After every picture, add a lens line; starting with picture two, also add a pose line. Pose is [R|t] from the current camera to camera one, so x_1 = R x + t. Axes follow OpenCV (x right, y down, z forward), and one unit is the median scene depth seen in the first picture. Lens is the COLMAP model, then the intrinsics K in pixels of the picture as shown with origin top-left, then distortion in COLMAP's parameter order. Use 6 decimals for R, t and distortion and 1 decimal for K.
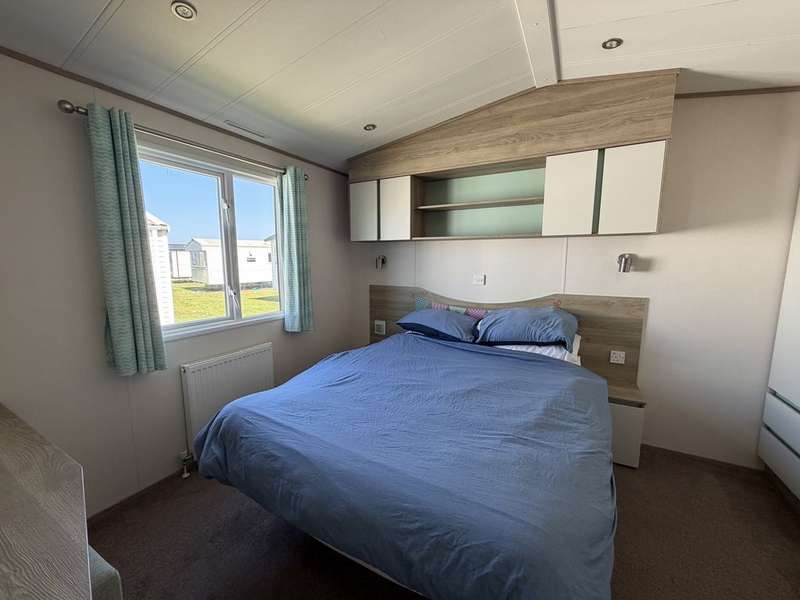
lens RADIAL K [[317.0, 0, 397.1], [0, 317.0, 301.0], [0, 0, 1]] dist [-0.000914, -0.000179]
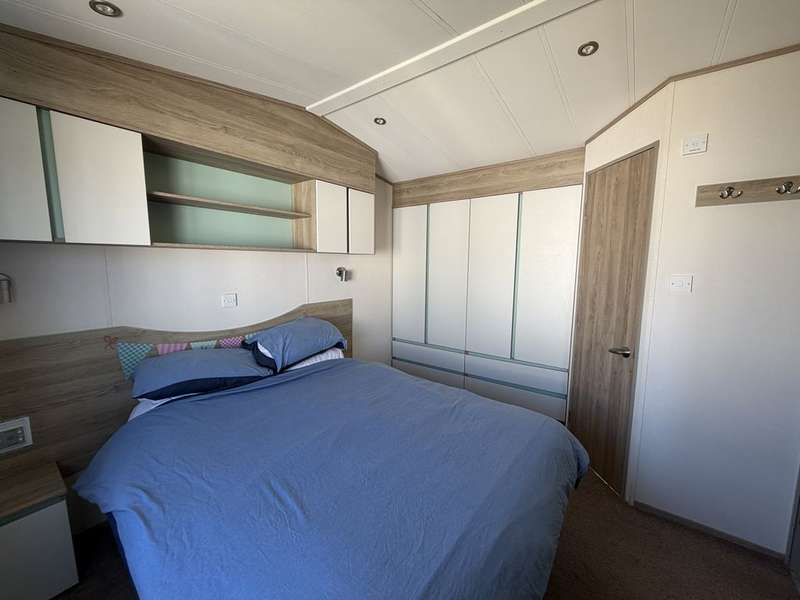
lens RADIAL K [[317.0, 0, 397.1], [0, 317.0, 301.0], [0, 0, 1]] dist [-0.000914, -0.000179]
pose [[0.146204, -0.117263, 0.982280, -0.543983], [0.127691, 0.986880, 0.098807, -0.107054], [-0.980979, 0.110982, 0.159260, 0.548502]]
